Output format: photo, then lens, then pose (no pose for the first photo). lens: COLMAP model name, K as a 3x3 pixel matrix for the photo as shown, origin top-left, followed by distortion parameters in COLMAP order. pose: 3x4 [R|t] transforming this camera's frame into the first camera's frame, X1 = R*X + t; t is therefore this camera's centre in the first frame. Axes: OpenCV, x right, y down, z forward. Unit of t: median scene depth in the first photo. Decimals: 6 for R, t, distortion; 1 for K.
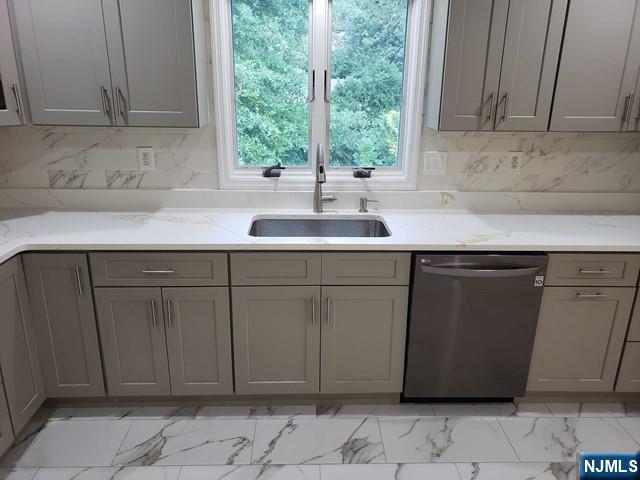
lens RADIAL K [[501.2, 0, 328.4], [0, 501.2, 229.6], [0, 0, 1]] dist [0.073496, -0.086305]
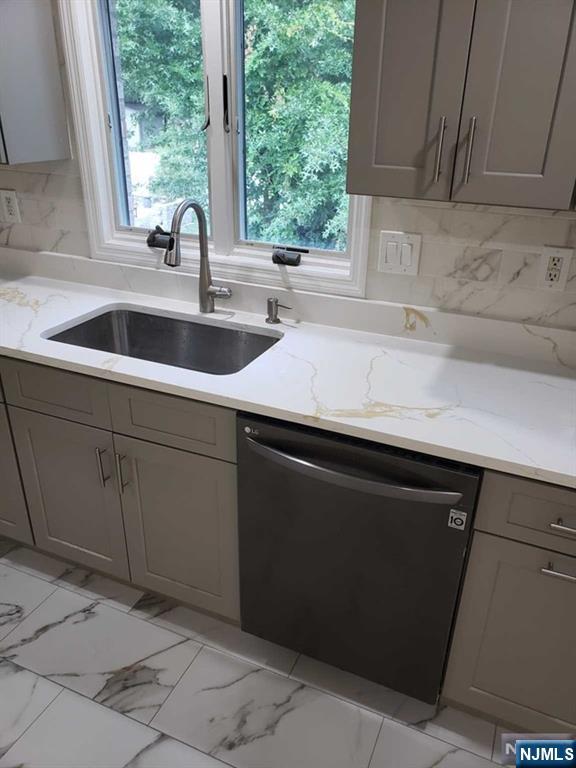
lens RADIAL K [[601.5, 0, 290.9], [0, 601.5, 382.0], [0, 0, 1]] dist [0.073496, -0.086305]
pose [[0.897377, 0.189425, -0.398539, 0.409394], [-0.133799, 0.977459, 0.163313, -0.089457], [0.420491, -0.093229, 0.902494, 0.348246]]
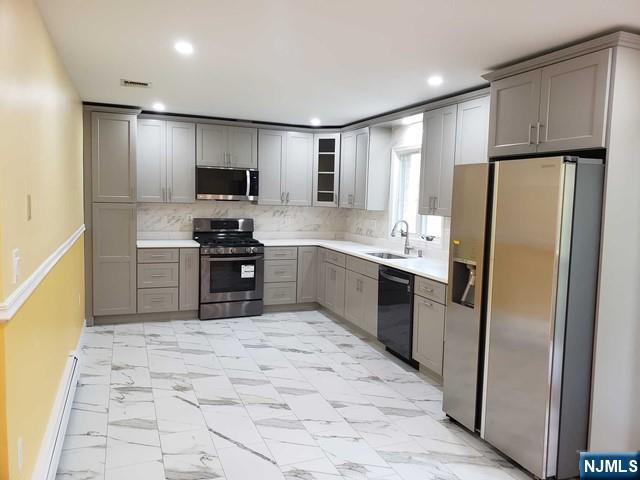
lens RADIAL K [[490.1, 0, 320.5], [0, 490.1, 228.9], [0, 0, 1]] dist [0.000407, -0.007889]
pose [[0.326070, 0.058583, -0.943529, 1.734850], [-0.300622, 0.952694, -0.044738, 0.058951], [0.896273, 0.298233, 0.328256, 0.024052]]
